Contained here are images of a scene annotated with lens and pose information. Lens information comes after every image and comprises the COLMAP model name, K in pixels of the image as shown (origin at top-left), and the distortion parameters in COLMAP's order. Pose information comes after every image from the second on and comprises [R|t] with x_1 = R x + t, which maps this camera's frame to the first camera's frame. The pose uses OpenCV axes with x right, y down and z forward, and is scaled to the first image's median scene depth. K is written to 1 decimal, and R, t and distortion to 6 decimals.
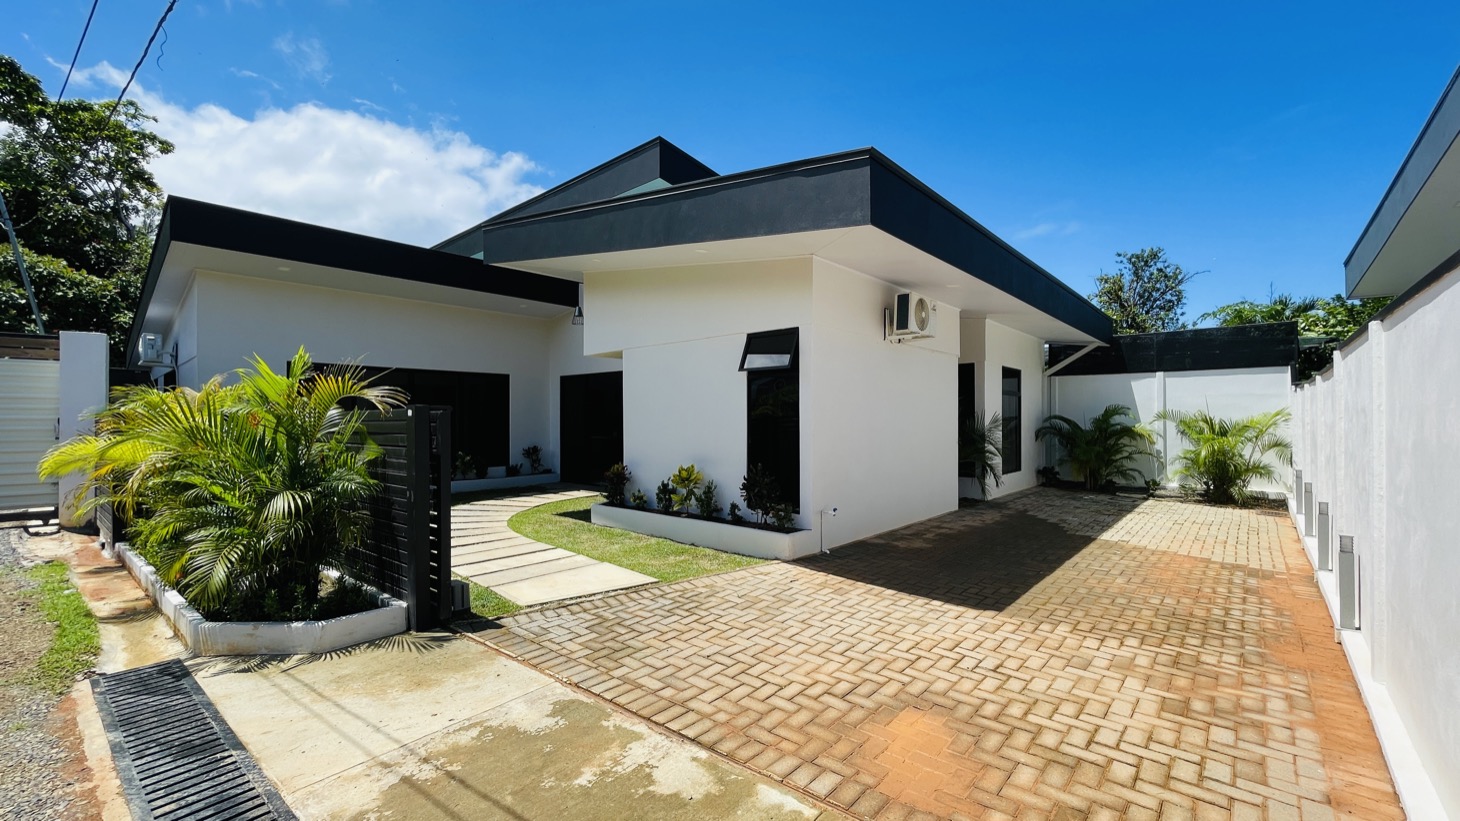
lens RADIAL K [[580.8, 0, 730.0], [0, 580.8, 410.5], [0, 0, 1]] dist [-0.004088, -0.000189]
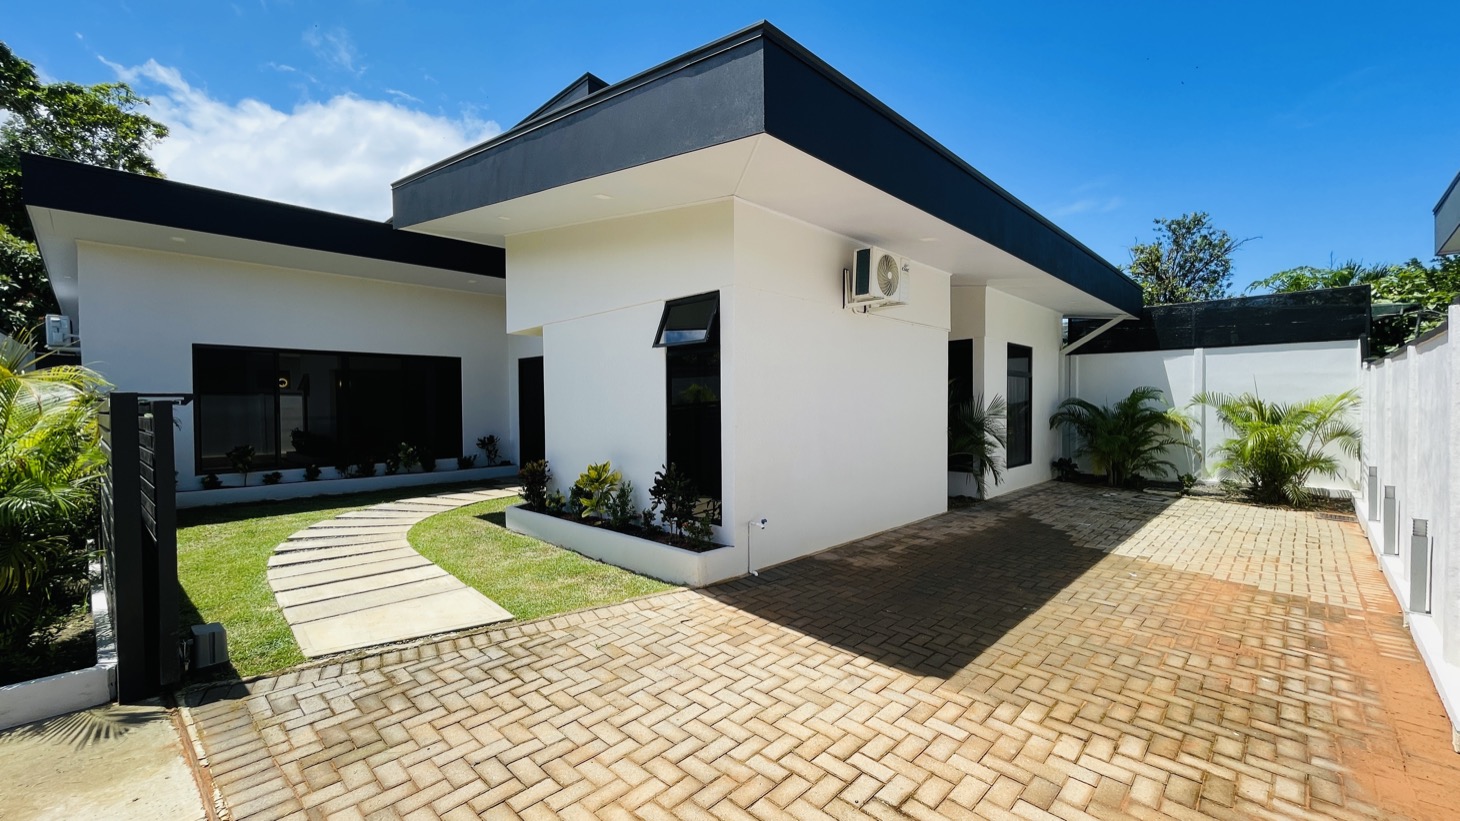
lens RADIAL K [[582.6, 0, 730.0], [0, 582.6, 410.5], [0, 0, 1]] dist [0.002462, -0.003155]
pose [[0.999010, -0.004090, -0.044301, 0.147522], [0.005223, 0.999662, 0.025473, -0.000142], [0.044182, -0.025679, 0.998693, 0.180630]]
